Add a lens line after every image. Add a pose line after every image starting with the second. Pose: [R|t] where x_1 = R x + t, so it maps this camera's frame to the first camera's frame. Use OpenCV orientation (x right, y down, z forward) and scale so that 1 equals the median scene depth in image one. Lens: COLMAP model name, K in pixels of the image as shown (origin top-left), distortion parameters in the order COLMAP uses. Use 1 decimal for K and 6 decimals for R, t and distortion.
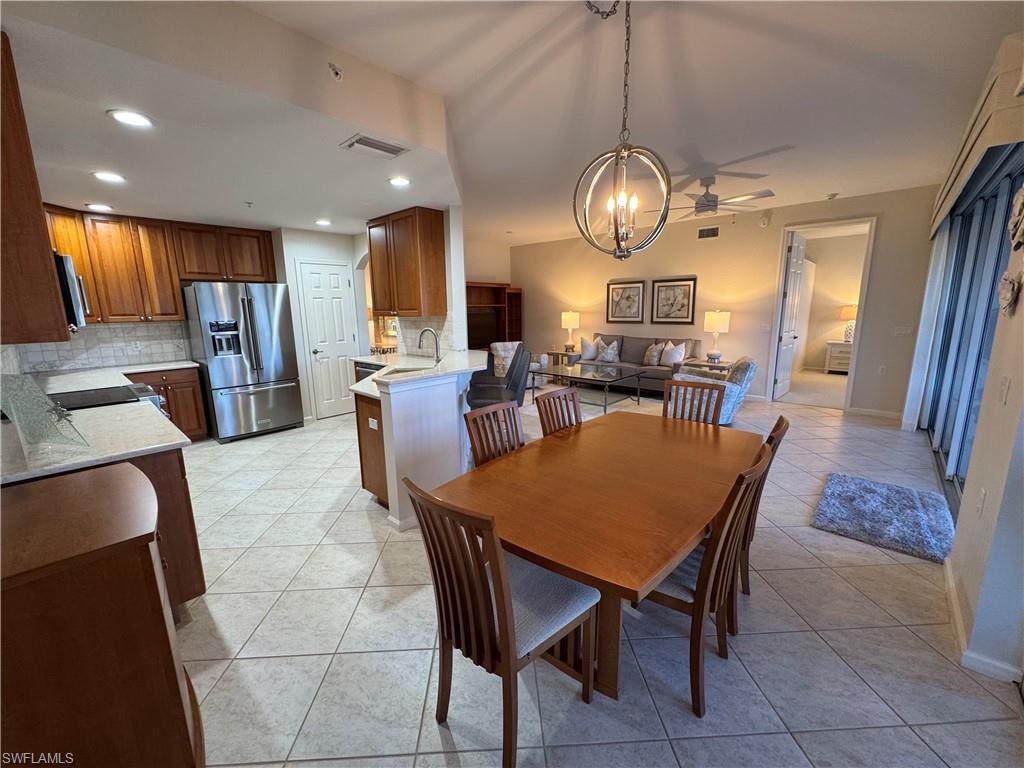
lens RADIAL K [[411.6, 0, 516.6], [0, 411.6, 381.8], [0, 0, 1]] dist [-0.009636, 0.001549]
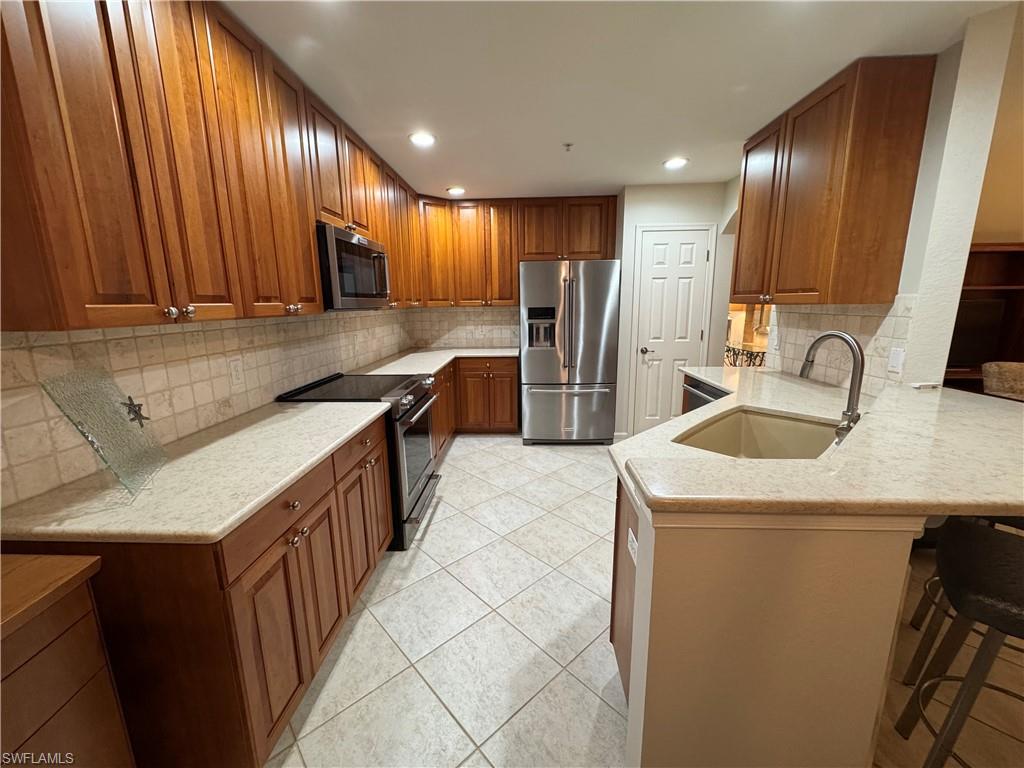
lens RADIAL K [[411.6, 0, 507.3], [0, 411.6, 386.2], [0, 0, 1]] dist [-0.009636, 0.001549]
pose [[0.635055, 0.161502, -0.755395, -0.065559], [-0.134941, 0.986057, 0.097374, -0.044827], [0.760589, 0.040097, 0.647994, 0.299461]]
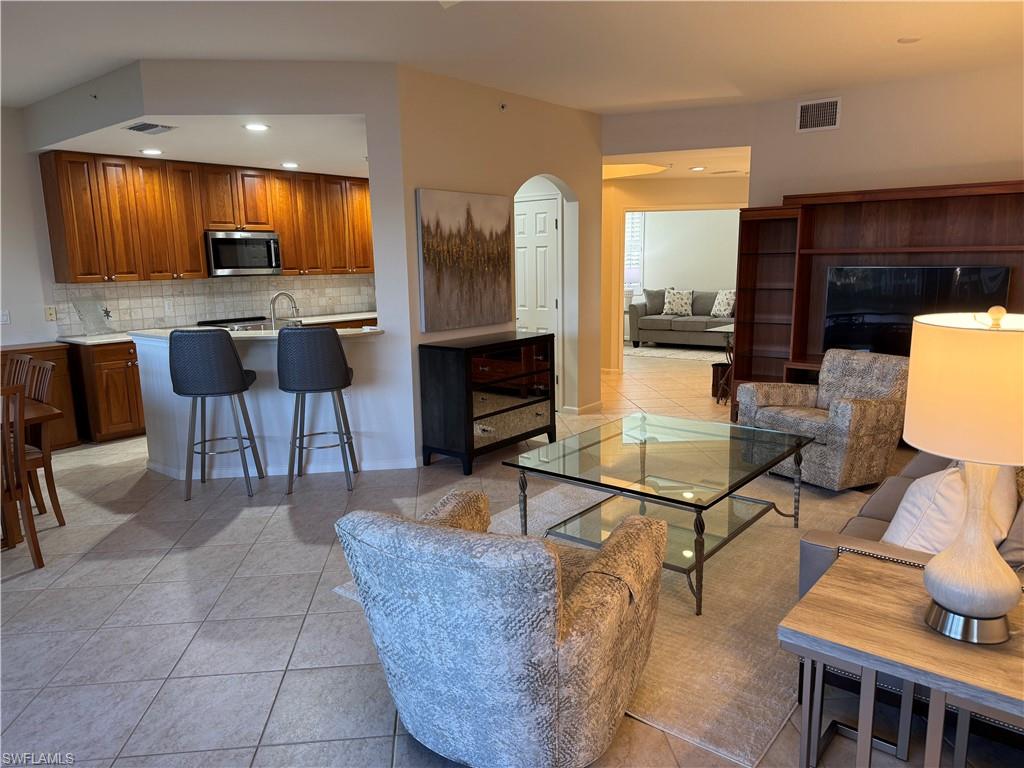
lens RADIAL K [[717.3, 0, 510.7], [0, 717.3, 389.5], [0, 0, 1]] dist [0.045642, -0.022230]
pose [[0.052810, 0.192354, -0.979904, 0.748205], [-0.161075, 0.970064, 0.181742, -0.164855], [0.985528, 0.148241, 0.082213, 0.805542]]
